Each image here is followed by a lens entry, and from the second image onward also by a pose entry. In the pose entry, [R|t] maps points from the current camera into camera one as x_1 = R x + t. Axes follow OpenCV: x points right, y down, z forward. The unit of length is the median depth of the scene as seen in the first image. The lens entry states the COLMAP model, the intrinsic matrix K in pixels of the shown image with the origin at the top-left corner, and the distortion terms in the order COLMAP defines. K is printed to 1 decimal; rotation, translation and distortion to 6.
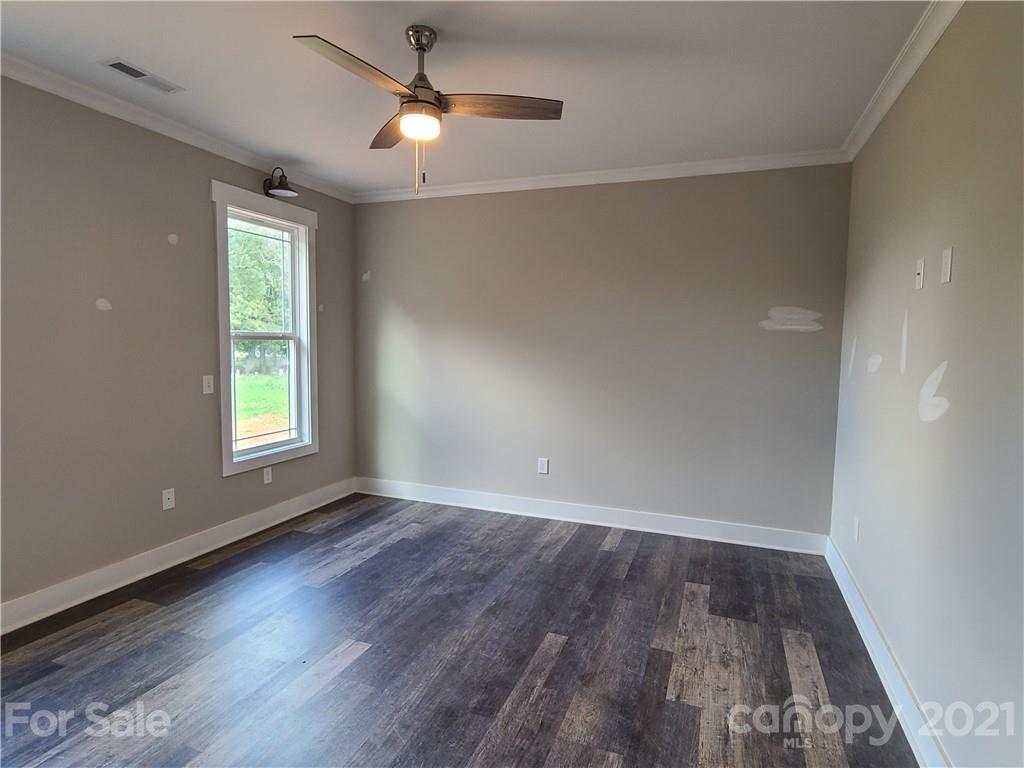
lens RADIAL K [[552.3, 0, 512.0], [0, 552.3, 384.0], [0, 0, 1]] dist [-0.001685, -0.000557]
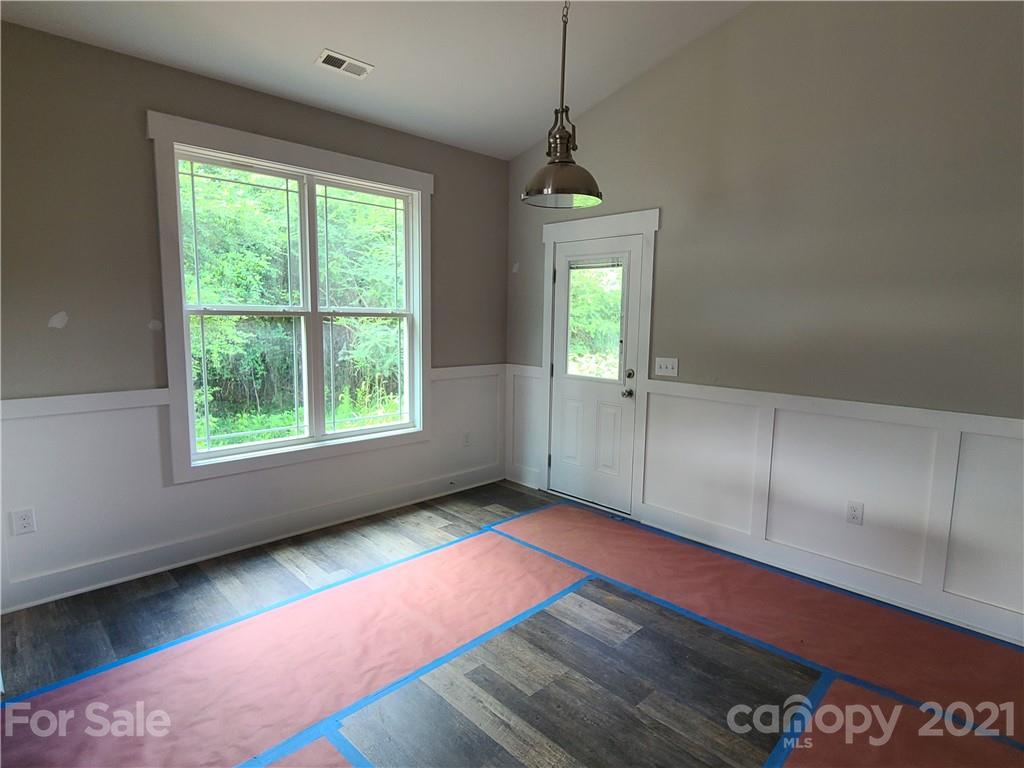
lens RADIAL K [[552.3, 0, 512.0], [0, 552.3, 384.0], [0, 0, 1]] dist [-0.001685, -0.000557]
pose [[0.930723, 0.034773, -0.364068, 0.109131], [-0.020470, 0.998862, 0.043072, -0.011699], [0.365152, -0.032636, 0.930376, 0.203818]]
